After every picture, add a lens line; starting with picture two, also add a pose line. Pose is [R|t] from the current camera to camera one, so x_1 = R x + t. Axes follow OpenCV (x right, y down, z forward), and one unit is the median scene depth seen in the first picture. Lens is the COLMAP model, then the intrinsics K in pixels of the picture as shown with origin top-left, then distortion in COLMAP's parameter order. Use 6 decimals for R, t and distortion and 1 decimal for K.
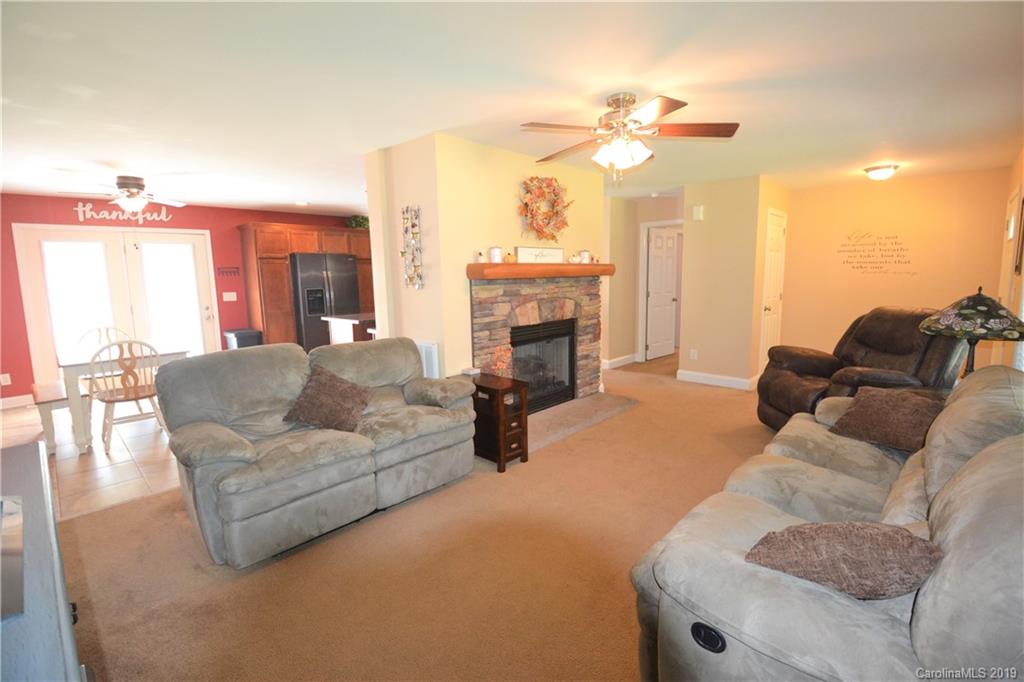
lens RADIAL K [[459.5, 0, 517.7], [0, 459.5, 338.4], [0, 0, 1]] dist [-0.011058, -0.009841]
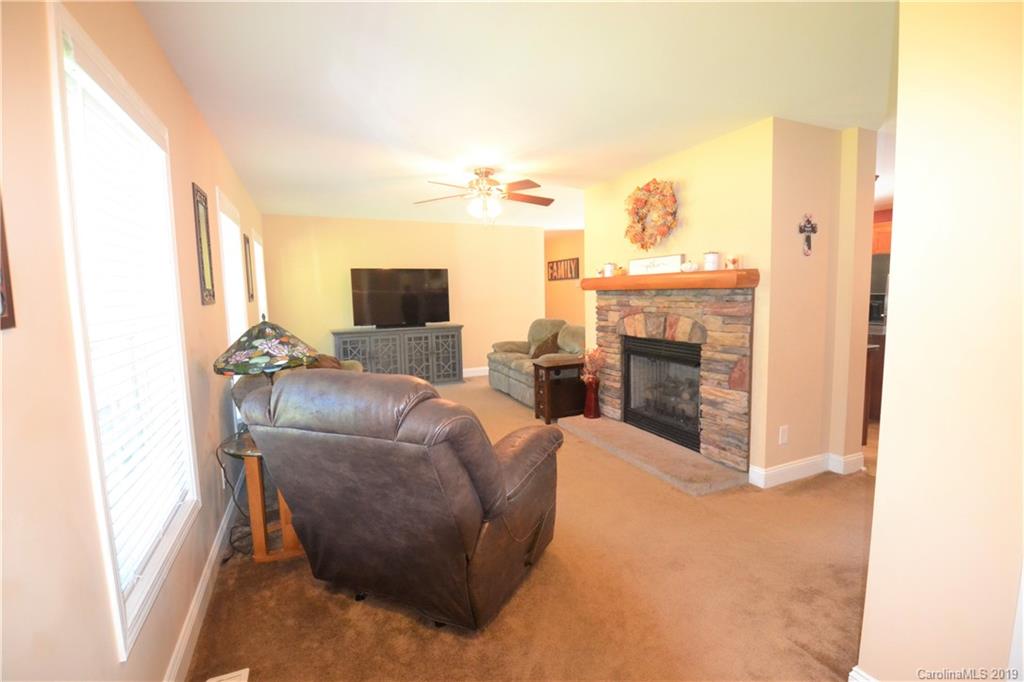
lens RADIAL K [[459.5, 0, 506.4], [0, 459.5, 336.3], [0, 0, 1]] dist [-0.011058, -0.009841]
pose [[-0.401684, 0.115547, -0.908459, 1.014283], [-0.100678, 0.980423, 0.169216, -0.165900], [0.910227, 0.159433, -0.382188, 1.092548]]
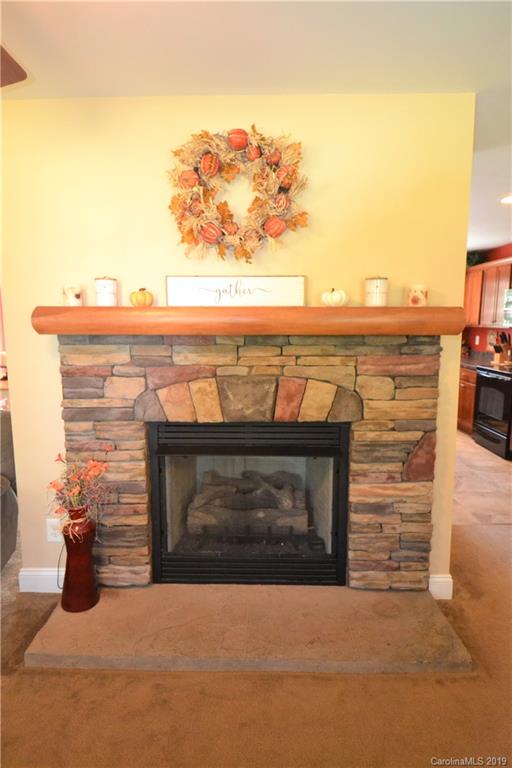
lens RADIAL K [[452.2, 0, 256.2], [0, 452.2, 378.1], [0, 0, 1]] dist [0.018696, -0.002871]
pose [[0.671742, 0.110022, -0.732569, 0.439295], [-0.117266, 0.992233, 0.041491, -0.107485], [0.731445, 0.058034, 0.679427, 0.672742]]
